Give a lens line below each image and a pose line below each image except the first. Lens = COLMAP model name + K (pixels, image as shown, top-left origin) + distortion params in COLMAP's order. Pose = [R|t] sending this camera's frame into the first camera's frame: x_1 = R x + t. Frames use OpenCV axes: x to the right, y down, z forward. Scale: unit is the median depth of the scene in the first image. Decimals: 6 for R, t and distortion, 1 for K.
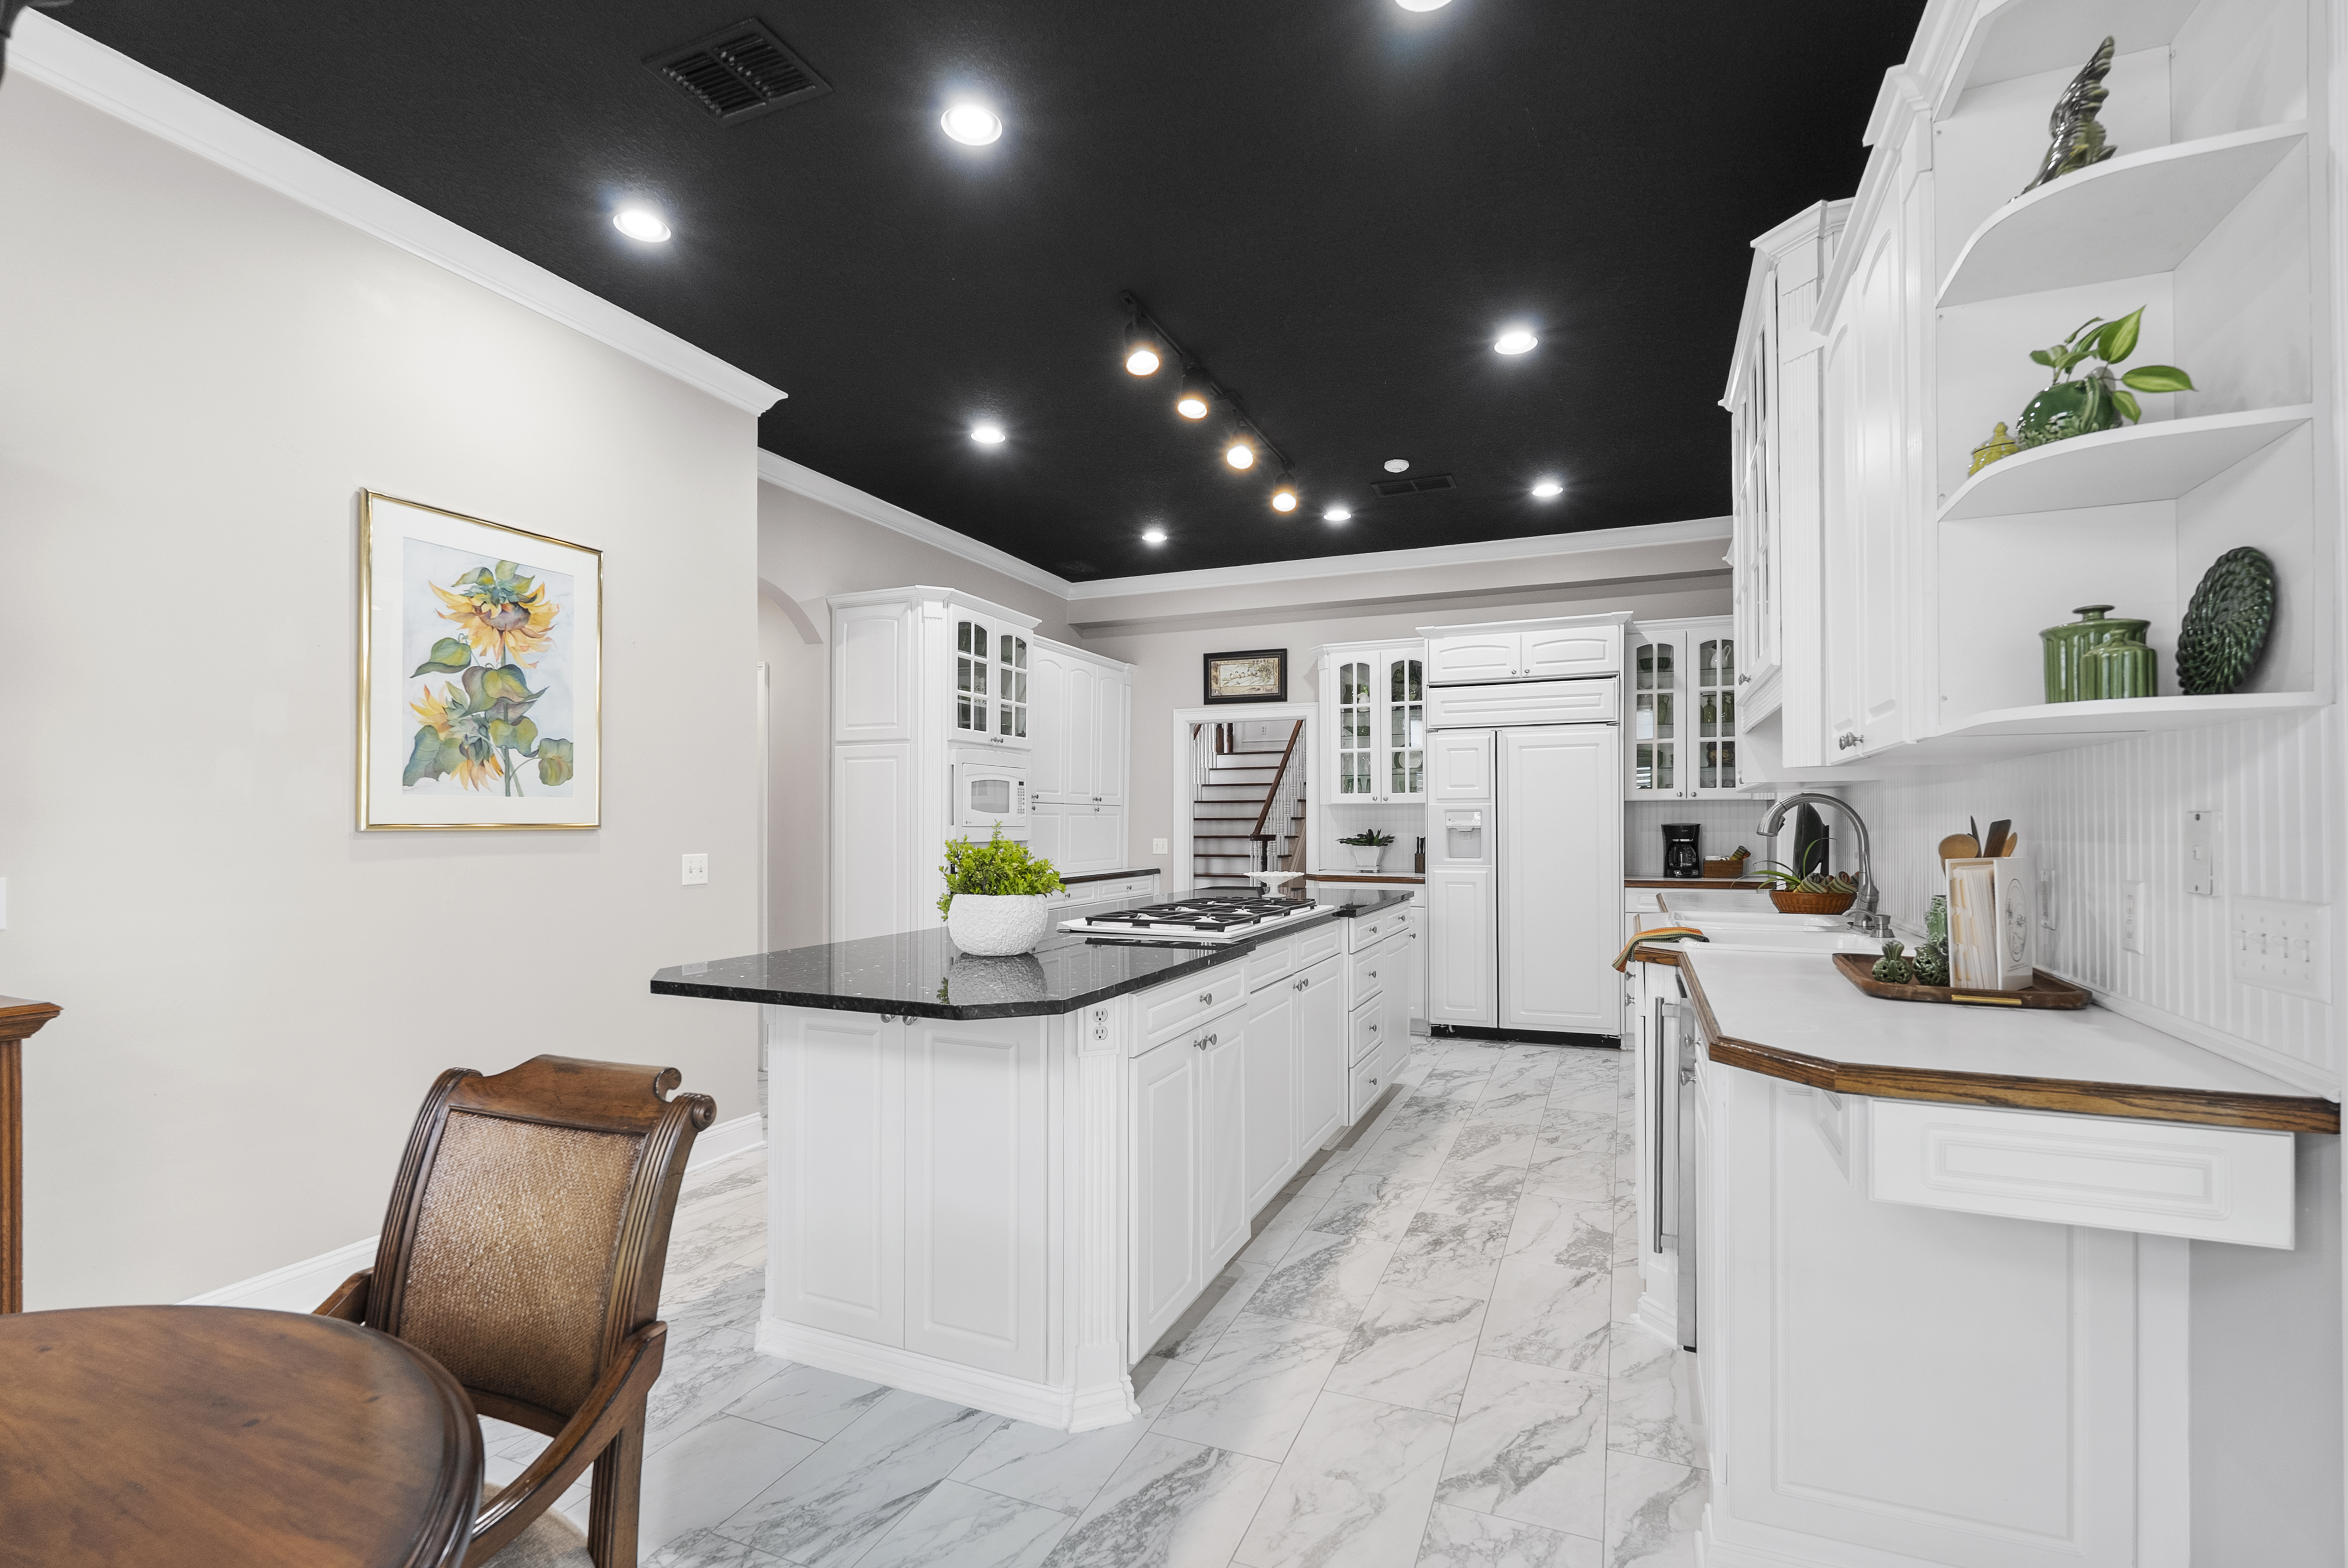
lens RADIAL K [[1053.1, 0, 1179.7], [0, 1053.1, 801.8], [0, 0, 1]] dist [-0.011691, 0.001174]
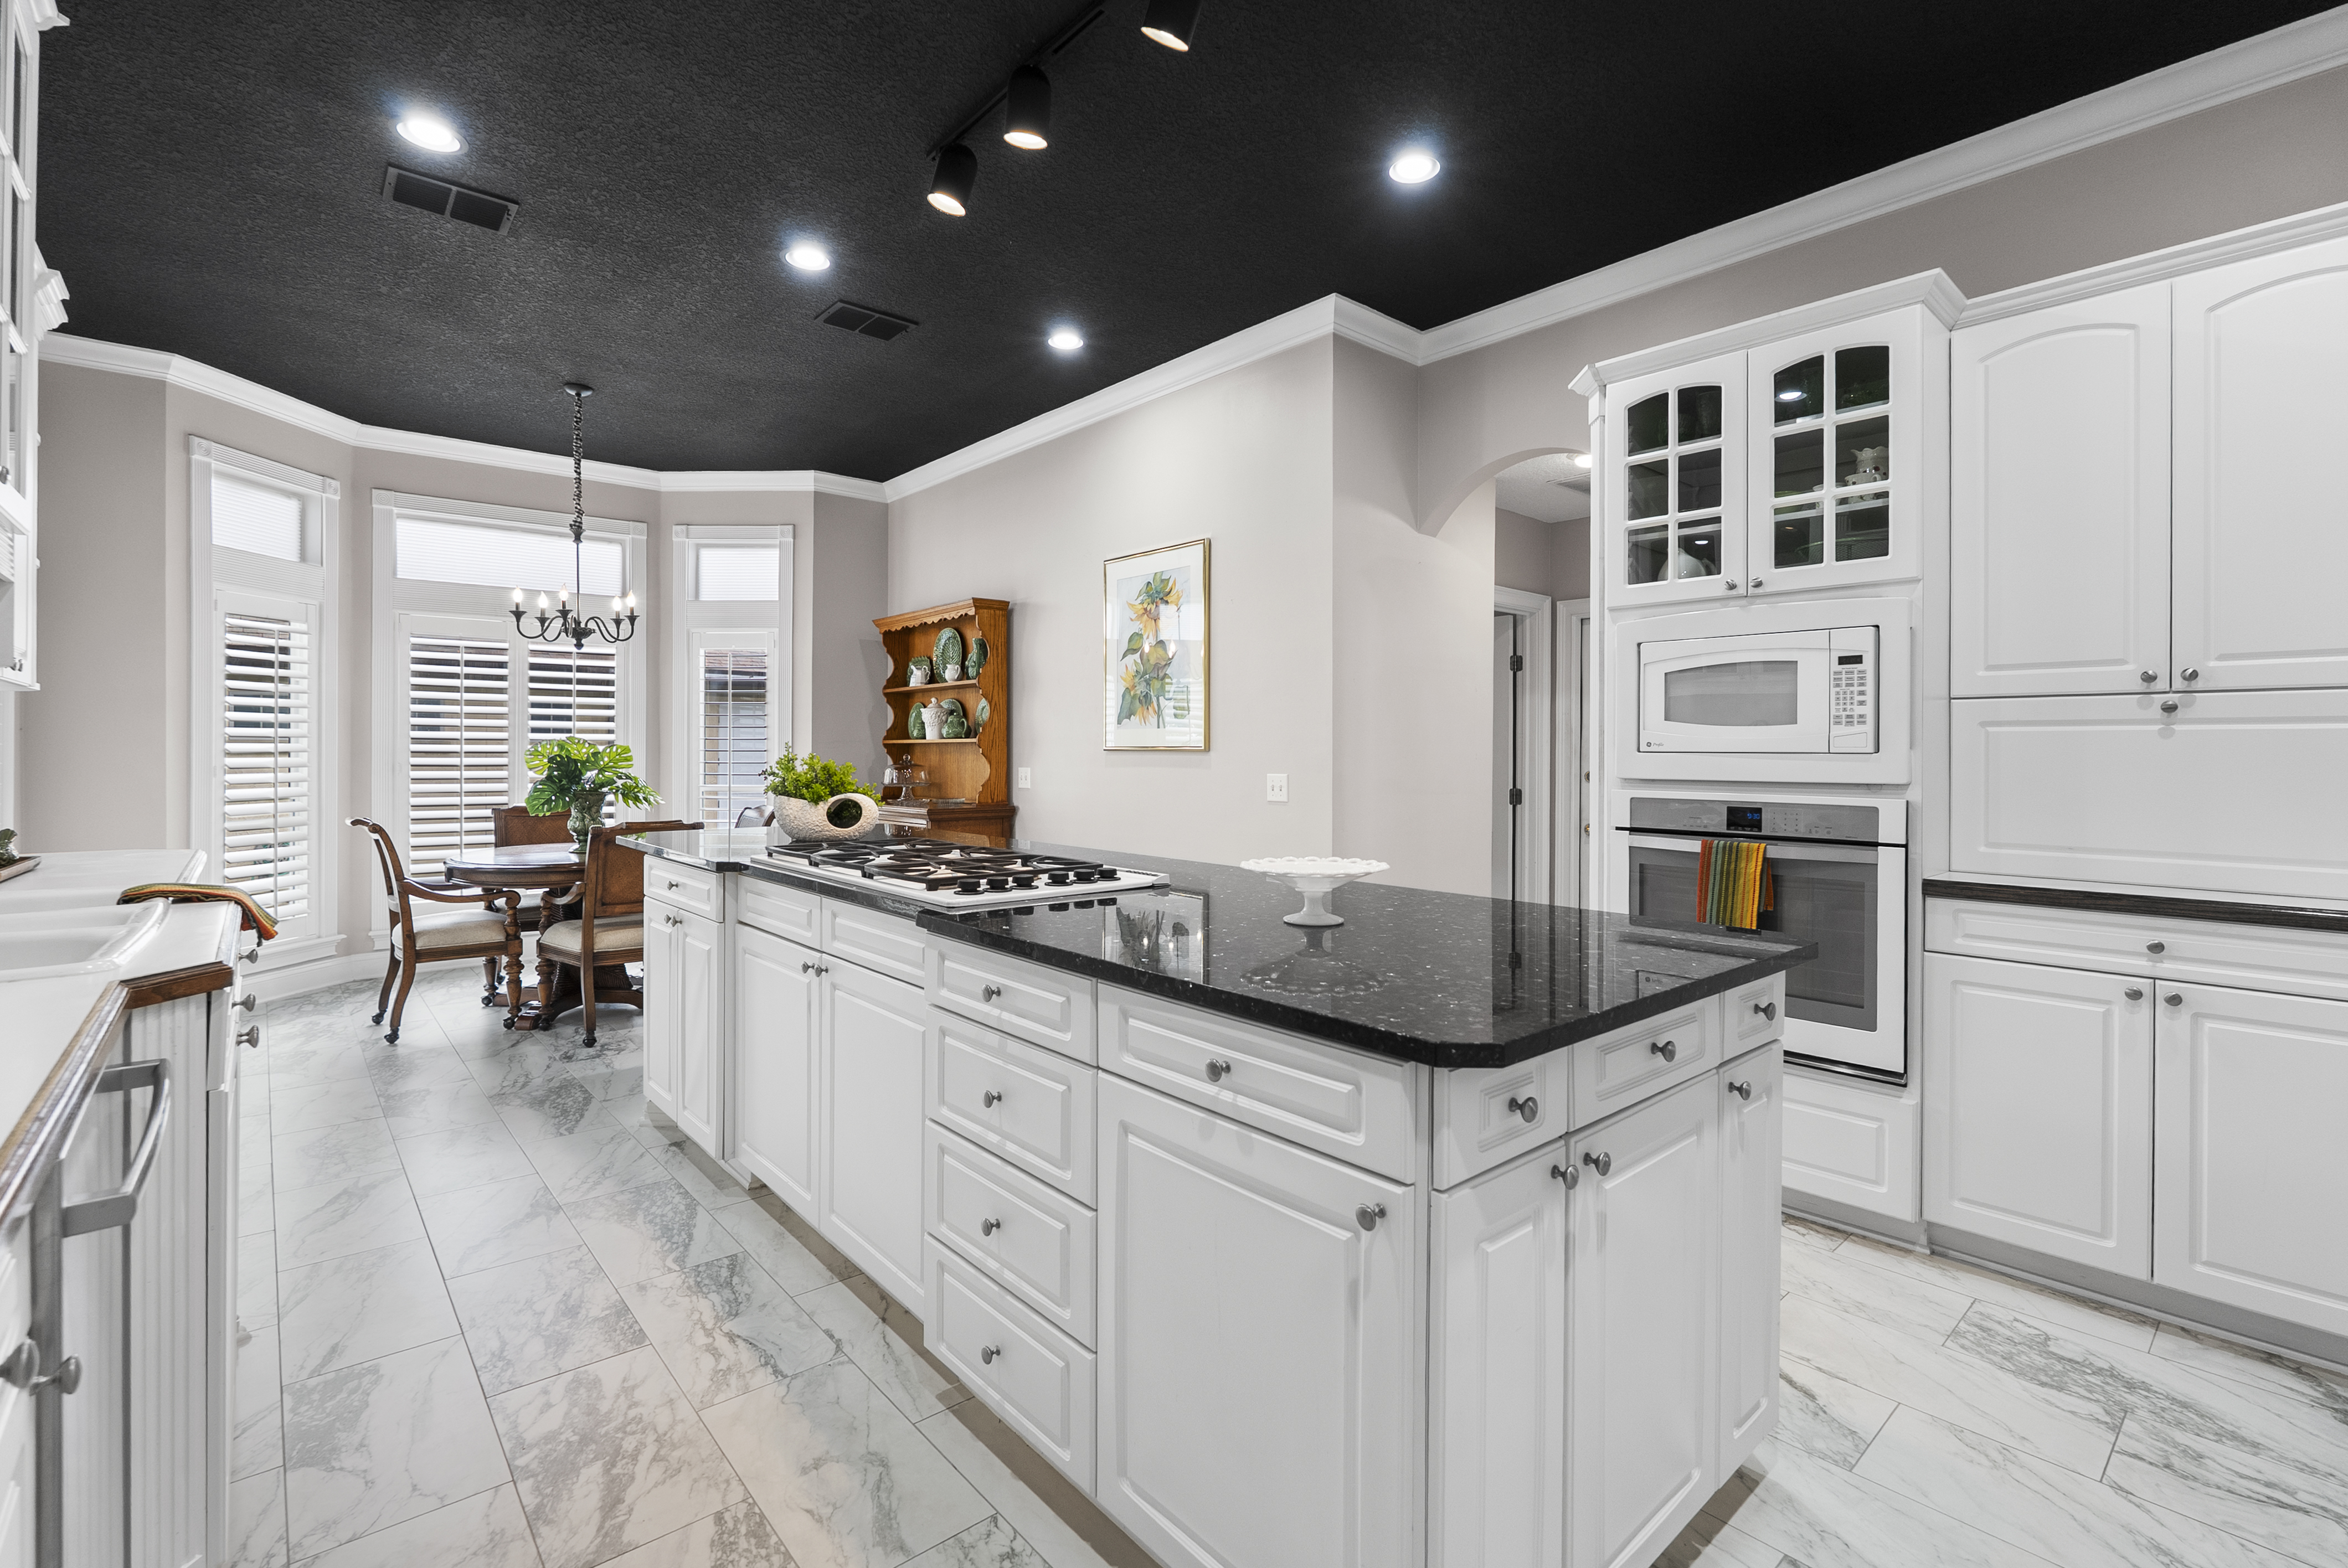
lens RADIAL K [[1053.1, 0, 1192.2], [0, 1053.1, 753.9], [0, 0, 1]] dist [-0.011691, 0.001174]
pose [[-0.426129, 0.005507, -0.904646, 0.679362], [0.017625, 0.999842, -0.002216, 0.034222], [0.904491, -0.016888, -0.426158, 1.615286]]
